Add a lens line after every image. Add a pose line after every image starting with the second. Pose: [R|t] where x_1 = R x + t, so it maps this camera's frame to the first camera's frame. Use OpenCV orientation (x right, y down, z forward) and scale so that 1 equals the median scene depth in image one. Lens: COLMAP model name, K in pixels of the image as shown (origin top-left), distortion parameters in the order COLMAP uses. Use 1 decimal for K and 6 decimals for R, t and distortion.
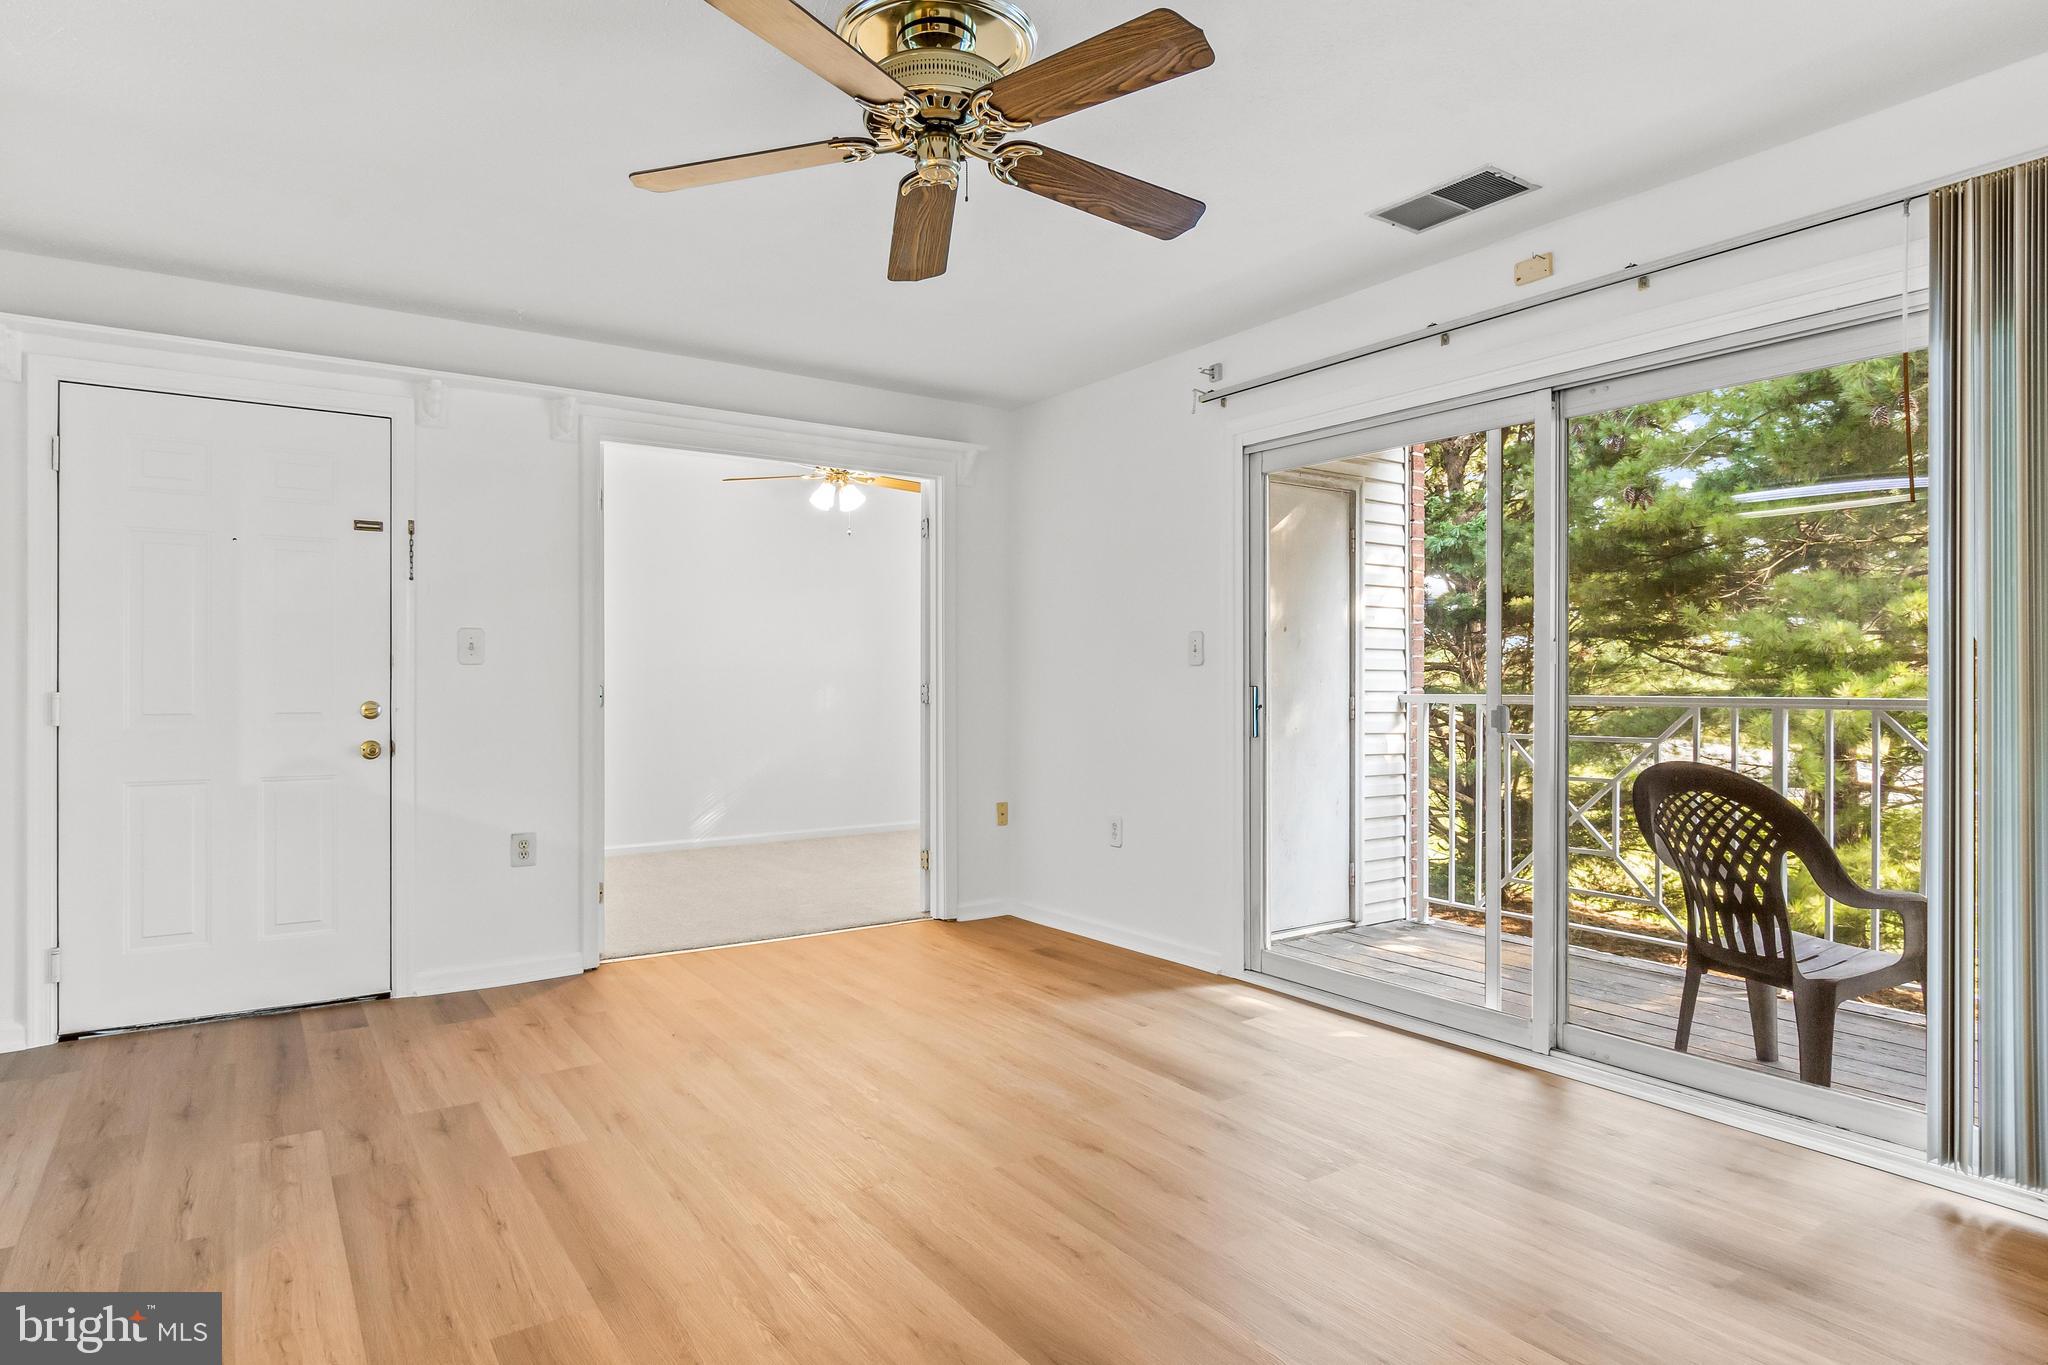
lens RADIAL K [[1150.5, 0, 1024.0], [0, 1150.5, 682.5], [0, 0, 1]] dist [-0.007015, -0.003335]
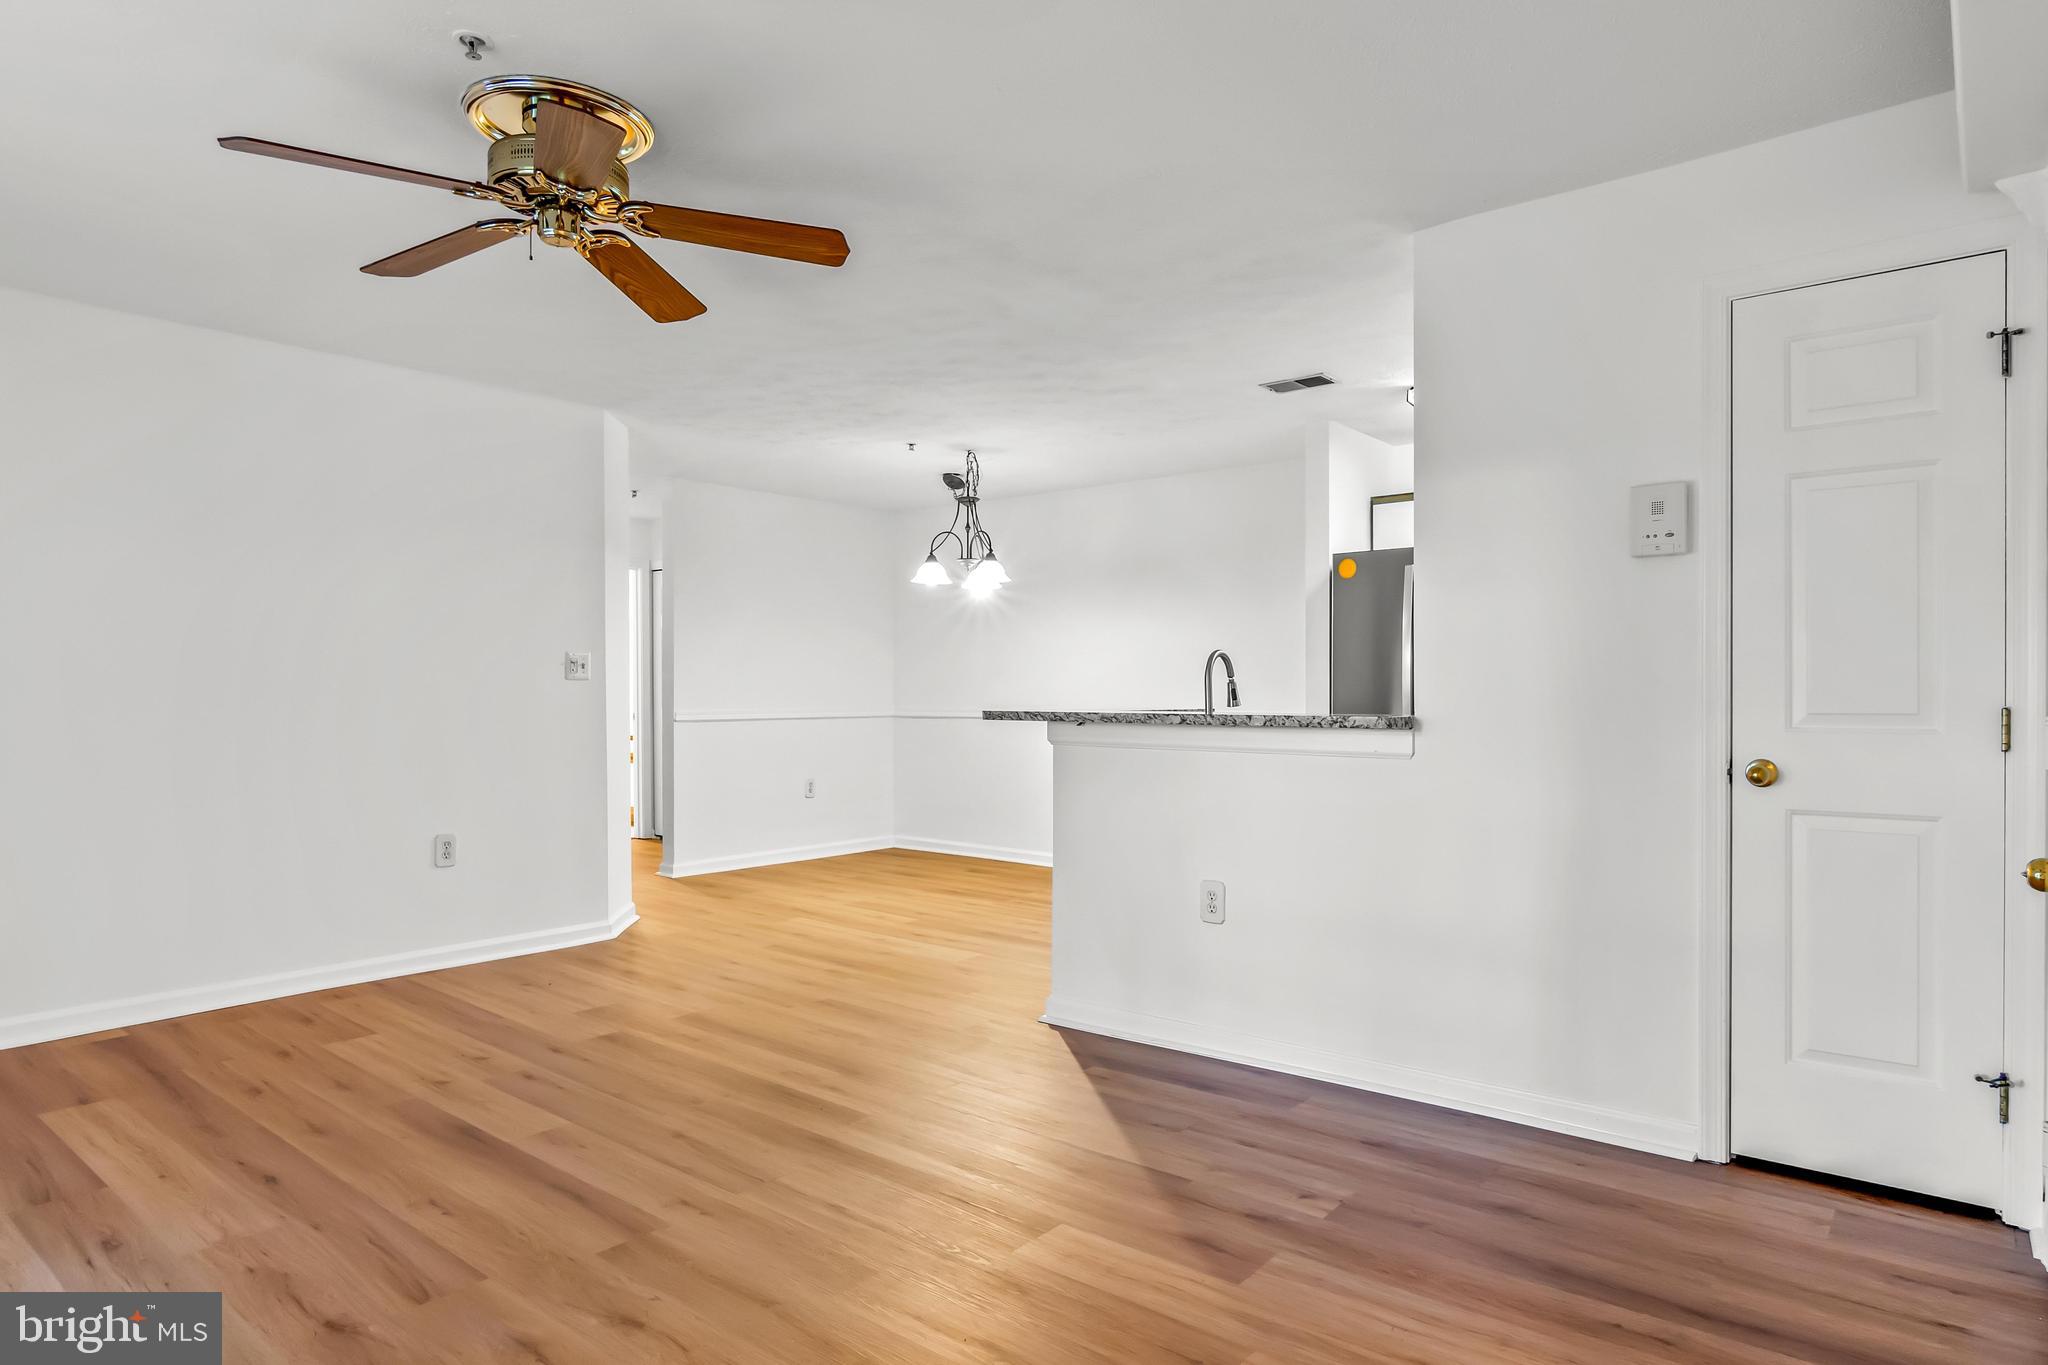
lens RADIAL K [[1164.9, 0, 1022.2], [0, 1164.9, 686.9], [0, 0, 1]] dist [-0.004237, -0.000965]
pose [[-0.962705, 0.000847, -0.270551, -0.115408], [0.001665, 0.999995, -0.002797, -0.004878], [0.270547, -0.003143, -0.962702, 1.280584]]
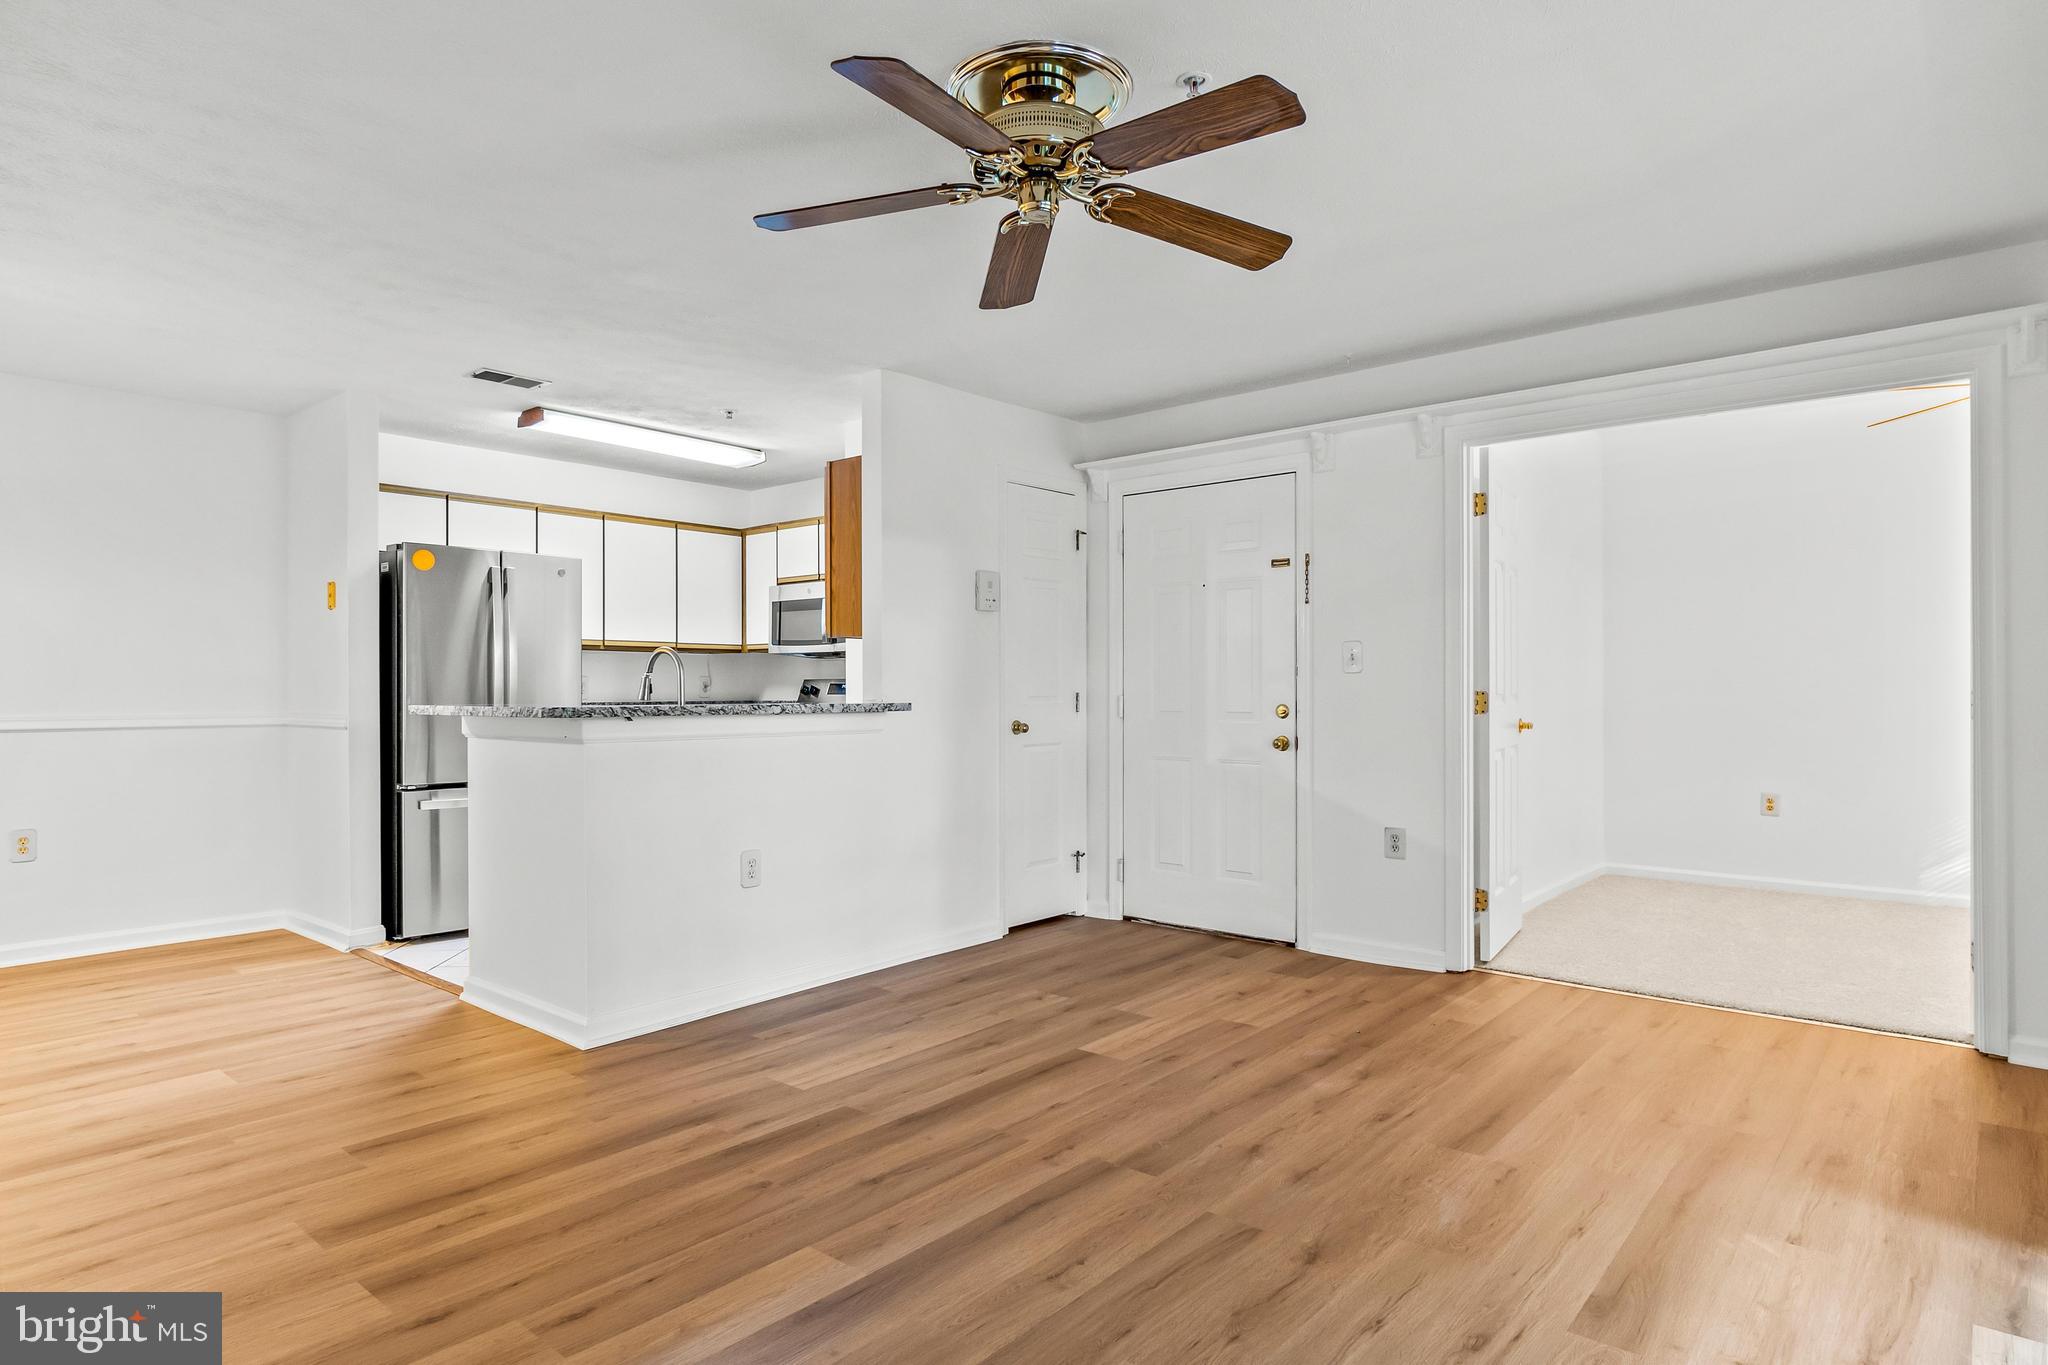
lens RADIAL K [[1137.8, 0, 1015.7], [0, 1137.8, 688.8], [0, 0, 1]] dist [0.000855, -0.002601]
pose [[0.251232, -0.002523, -0.967924, 0.547185], [0.001227, 0.999997, -0.002289, 0.002153], [0.967926, -0.000612, 0.251234, 0.411394]]
